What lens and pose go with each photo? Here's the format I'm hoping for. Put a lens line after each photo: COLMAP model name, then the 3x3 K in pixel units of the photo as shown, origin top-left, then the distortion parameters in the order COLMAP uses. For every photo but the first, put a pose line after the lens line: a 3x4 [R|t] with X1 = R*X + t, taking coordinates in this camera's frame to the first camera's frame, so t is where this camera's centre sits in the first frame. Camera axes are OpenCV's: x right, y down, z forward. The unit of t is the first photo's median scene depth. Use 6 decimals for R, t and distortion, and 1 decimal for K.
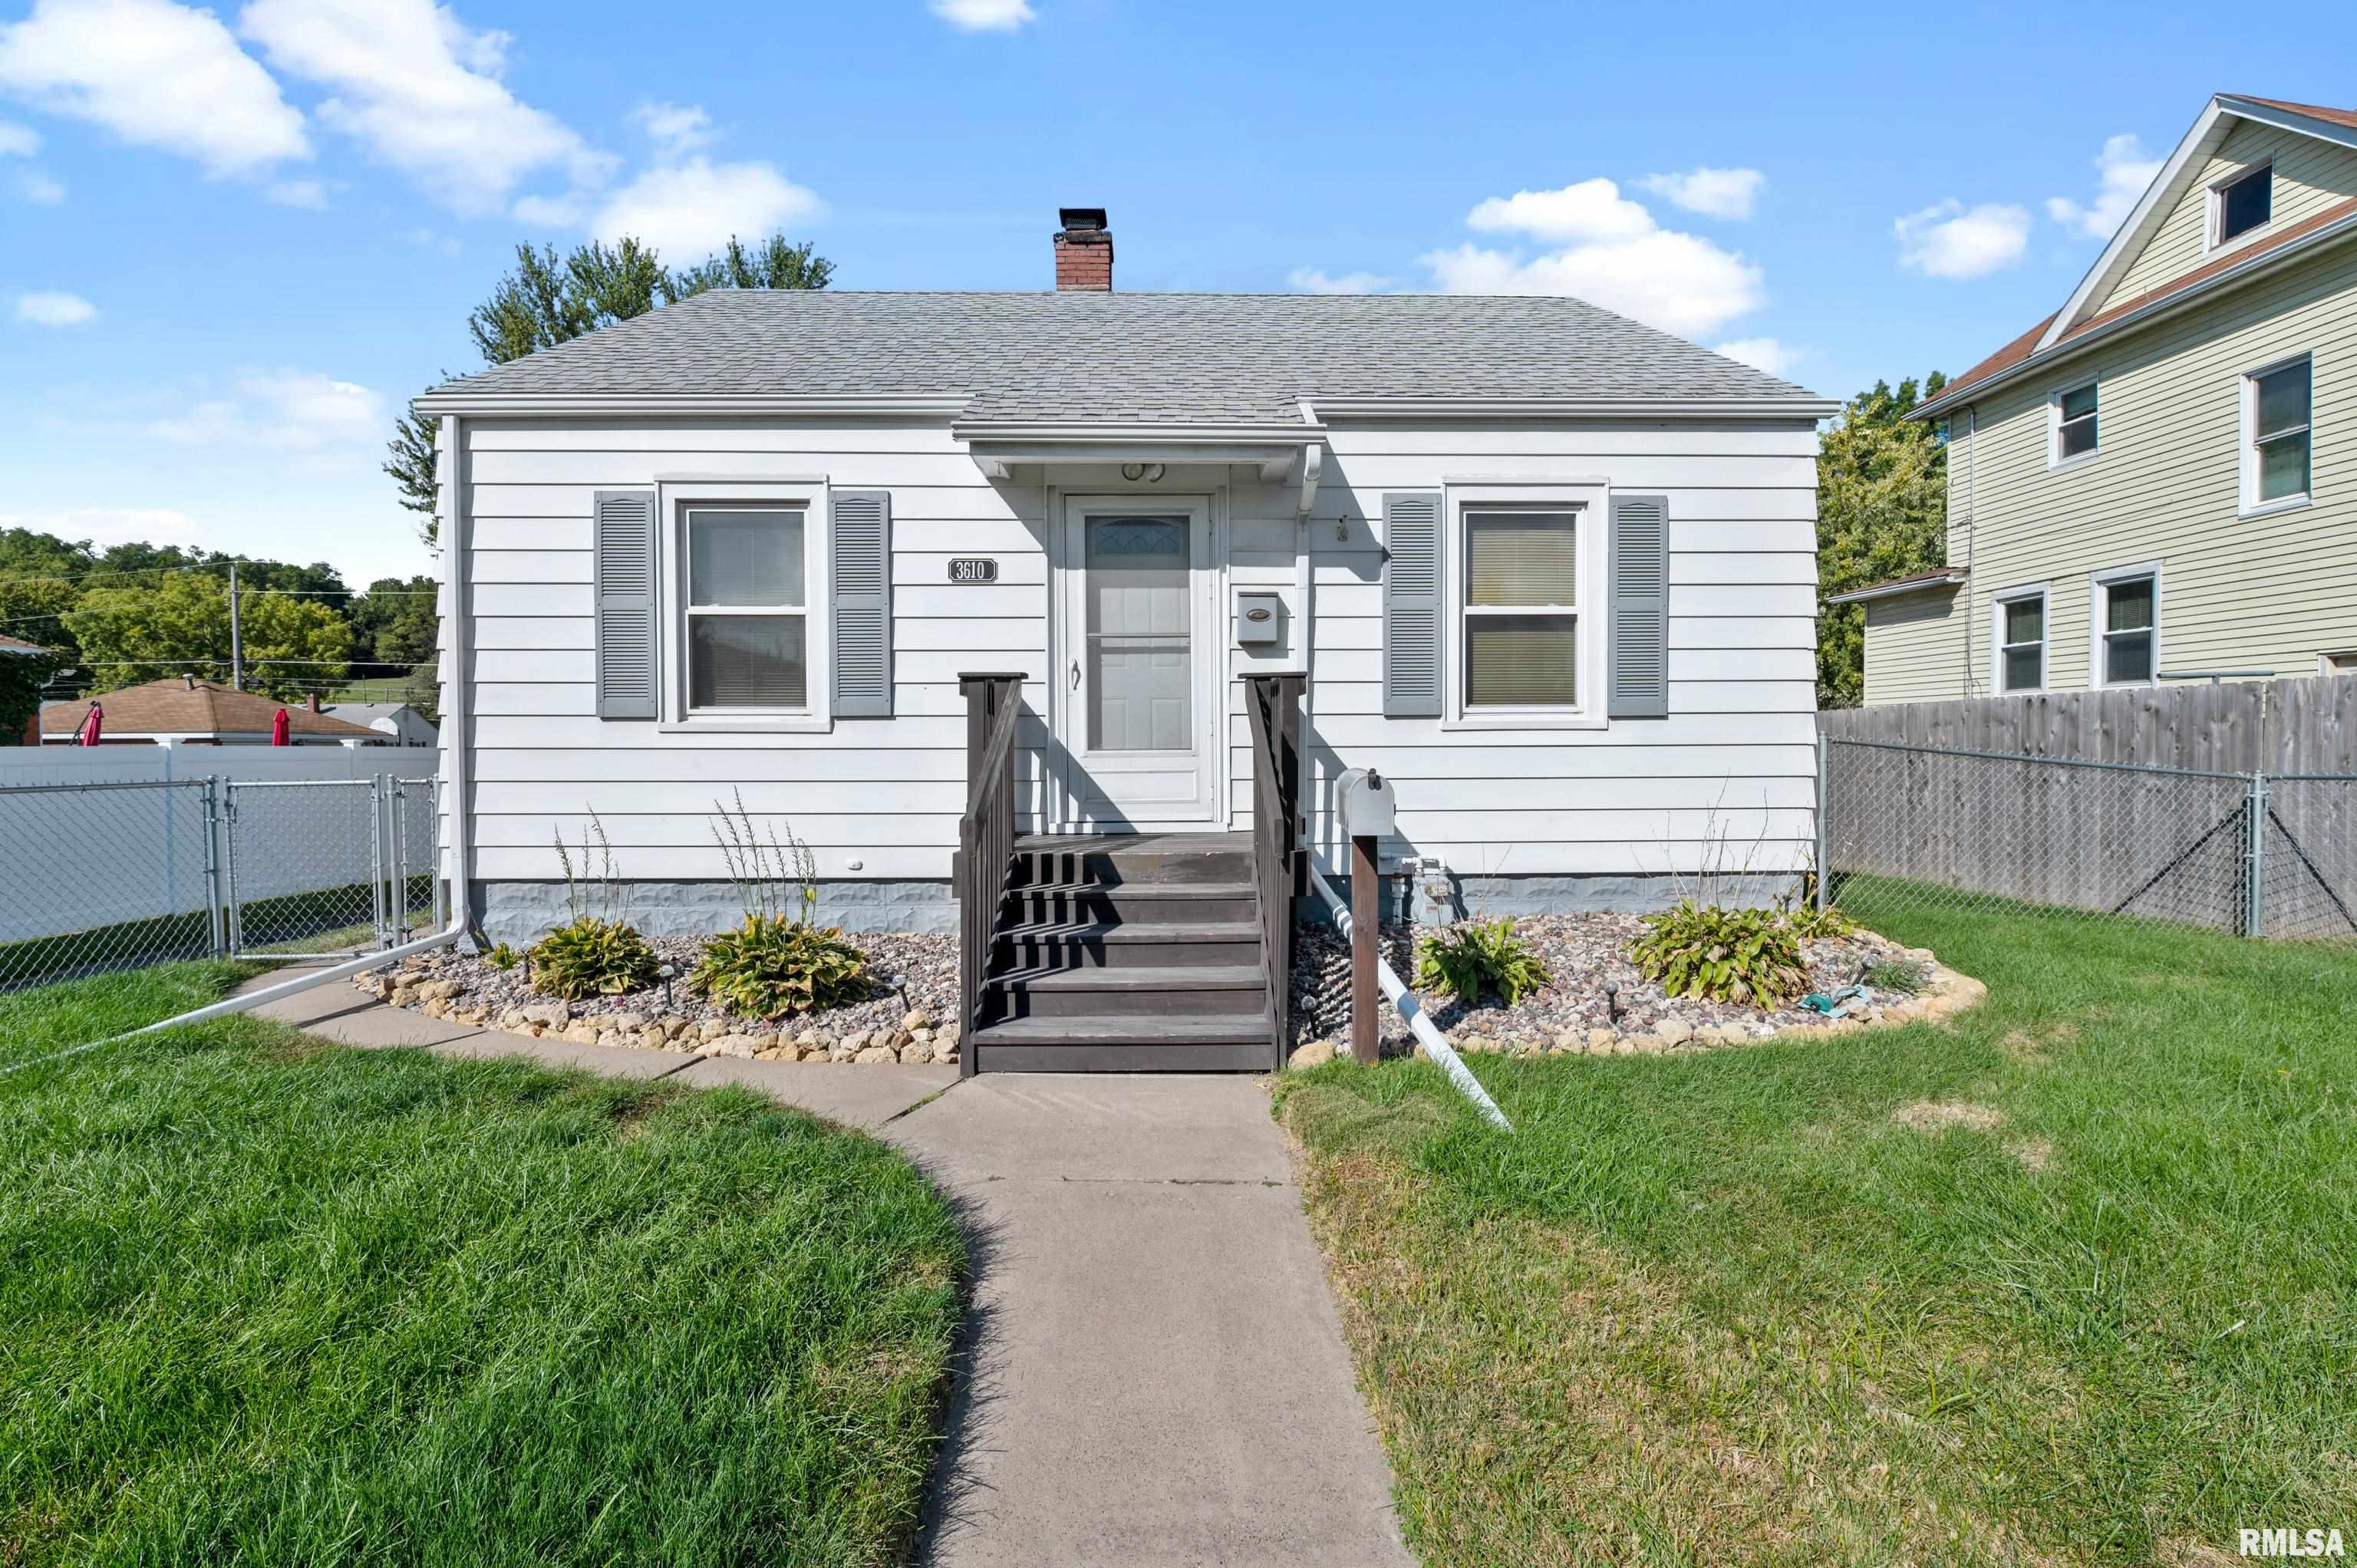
lens RADIAL K [[1036.0, 0, 1184.0], [0, 1036.0, 771.5], [0, 0, 1]] dist [-0.015876, -0.001819]
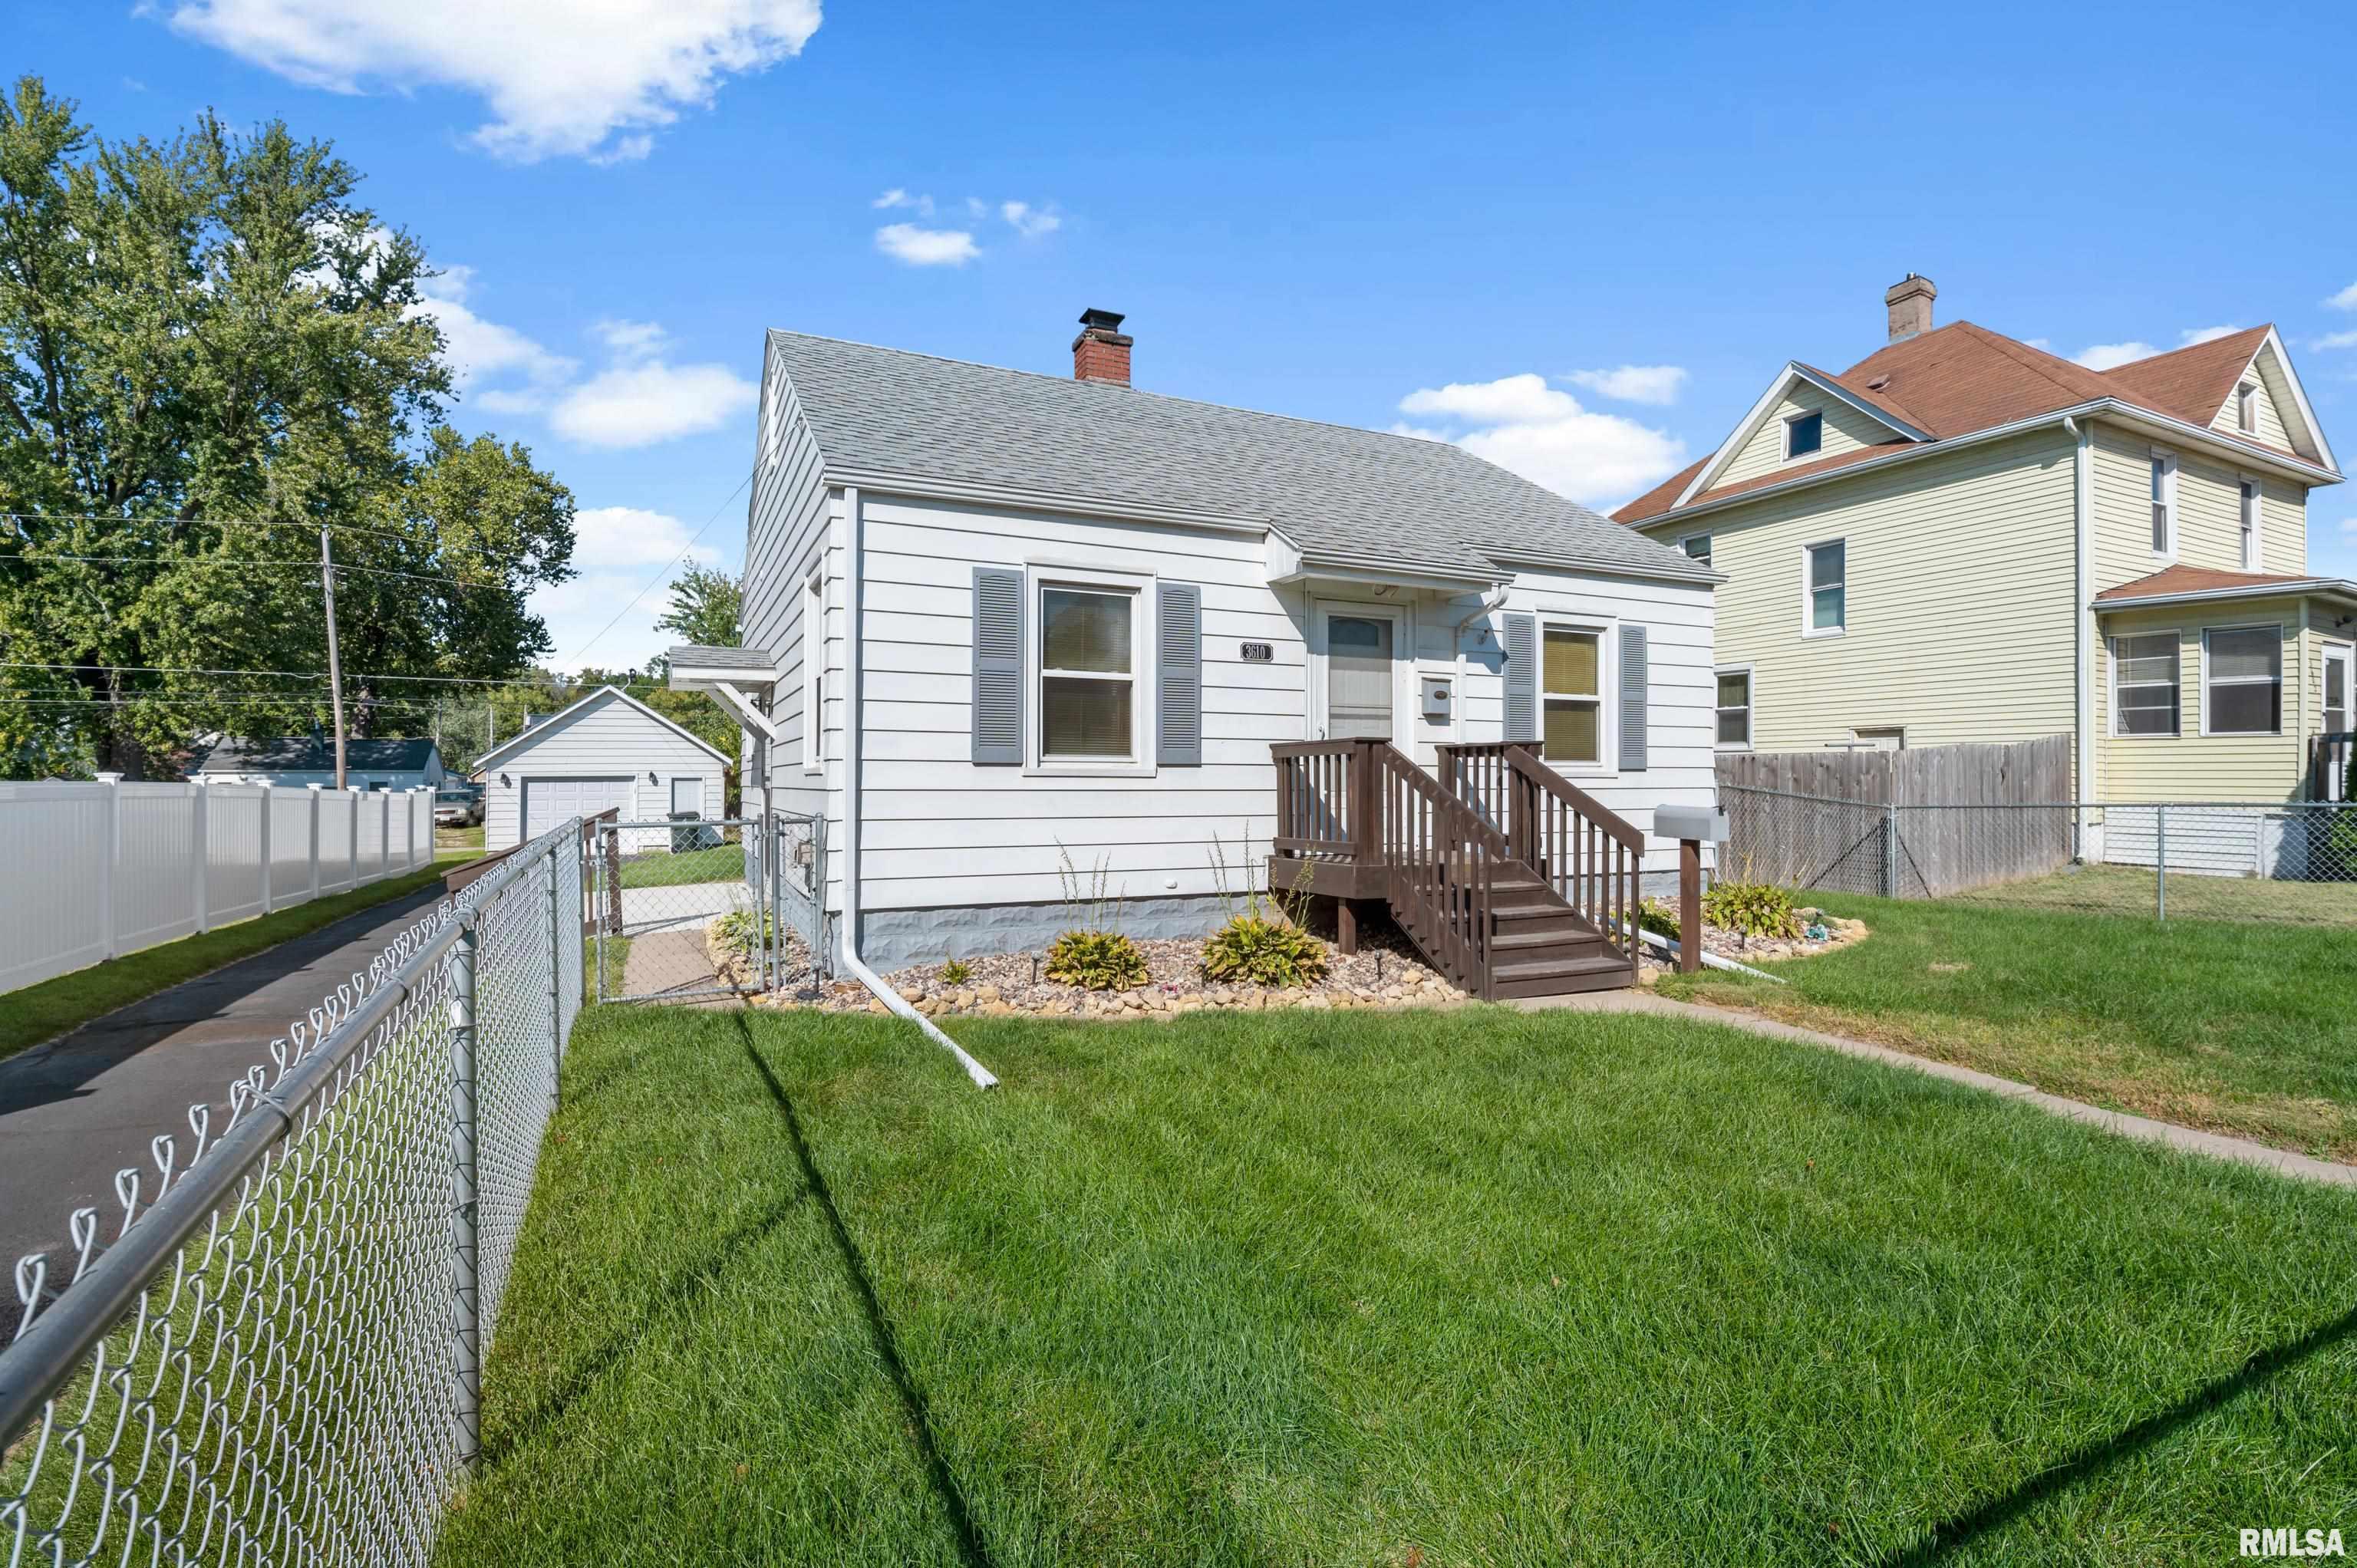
lens RADIAL K [[1107.8, 0, 1181.1], [0, 1107.8, 784.1], [0, 0, 1]] dist [-0.000554, -0.000357]
pose [[0.908966, 0.003097, 0.416858, -0.860253], [0.005768, 0.999783, -0.020006, -0.002408], [-0.416830, 0.020589, 0.908751, -0.214139]]
